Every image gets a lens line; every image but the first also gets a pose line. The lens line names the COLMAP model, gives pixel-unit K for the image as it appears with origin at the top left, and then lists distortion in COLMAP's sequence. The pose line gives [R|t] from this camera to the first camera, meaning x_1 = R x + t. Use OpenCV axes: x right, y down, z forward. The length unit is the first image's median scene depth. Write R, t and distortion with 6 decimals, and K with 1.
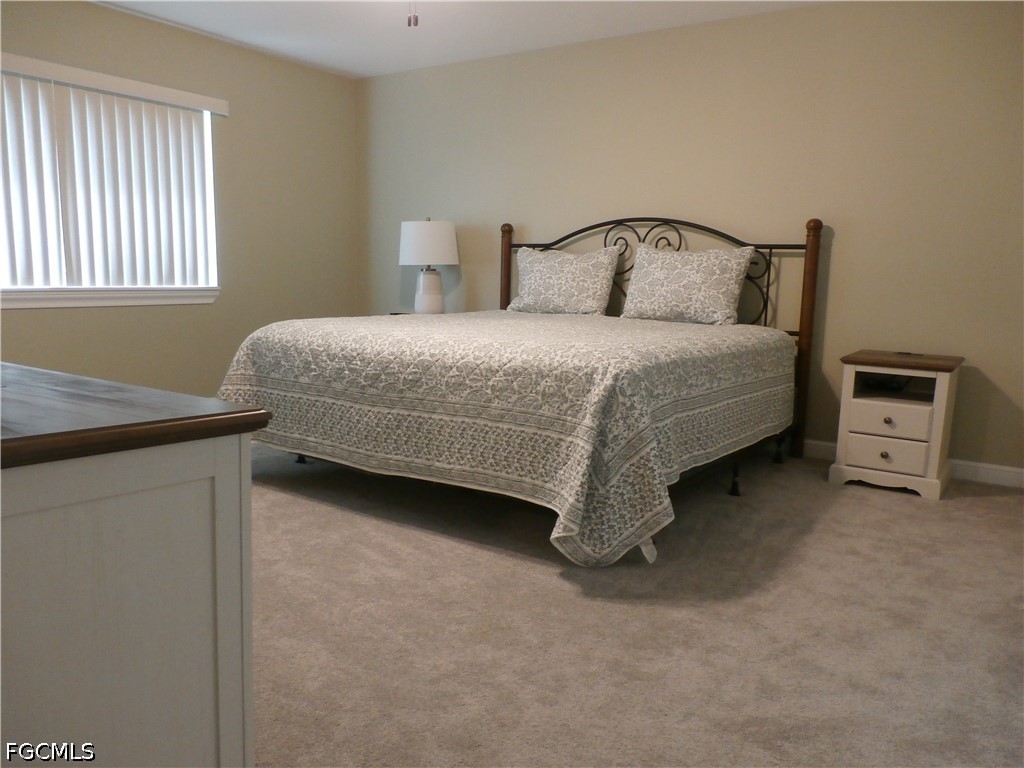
lens RADIAL K [[773.9, 0, 515.2], [0, 773.9, 386.1], [0, 0, 1]] dist [-0.001265, 0.007767]
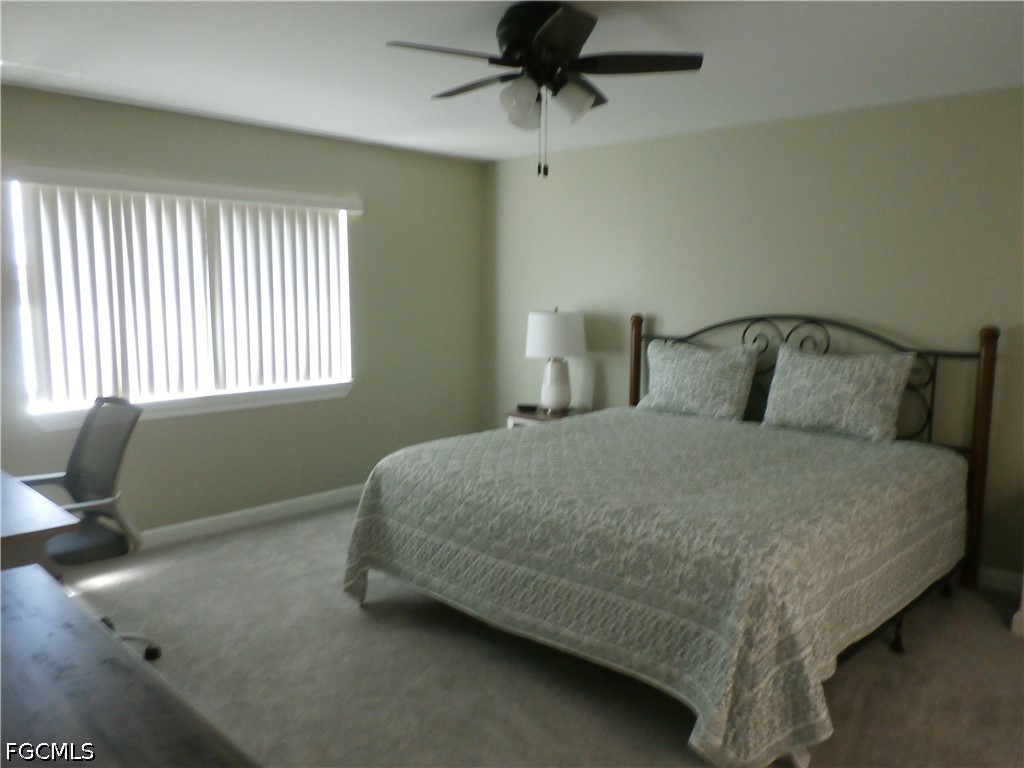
lens RADIAL K [[773.9, 0, 505.9], [0, 773.9, 384.1], [0, 0, 1]] dist [-0.001265, 0.007767]
pose [[0.985310, 0.002783, -0.170755, -0.008205], [-0.006579, 0.999744, -0.021665, -0.127858], [0.170651, 0.022470, 0.985075, 0.032980]]
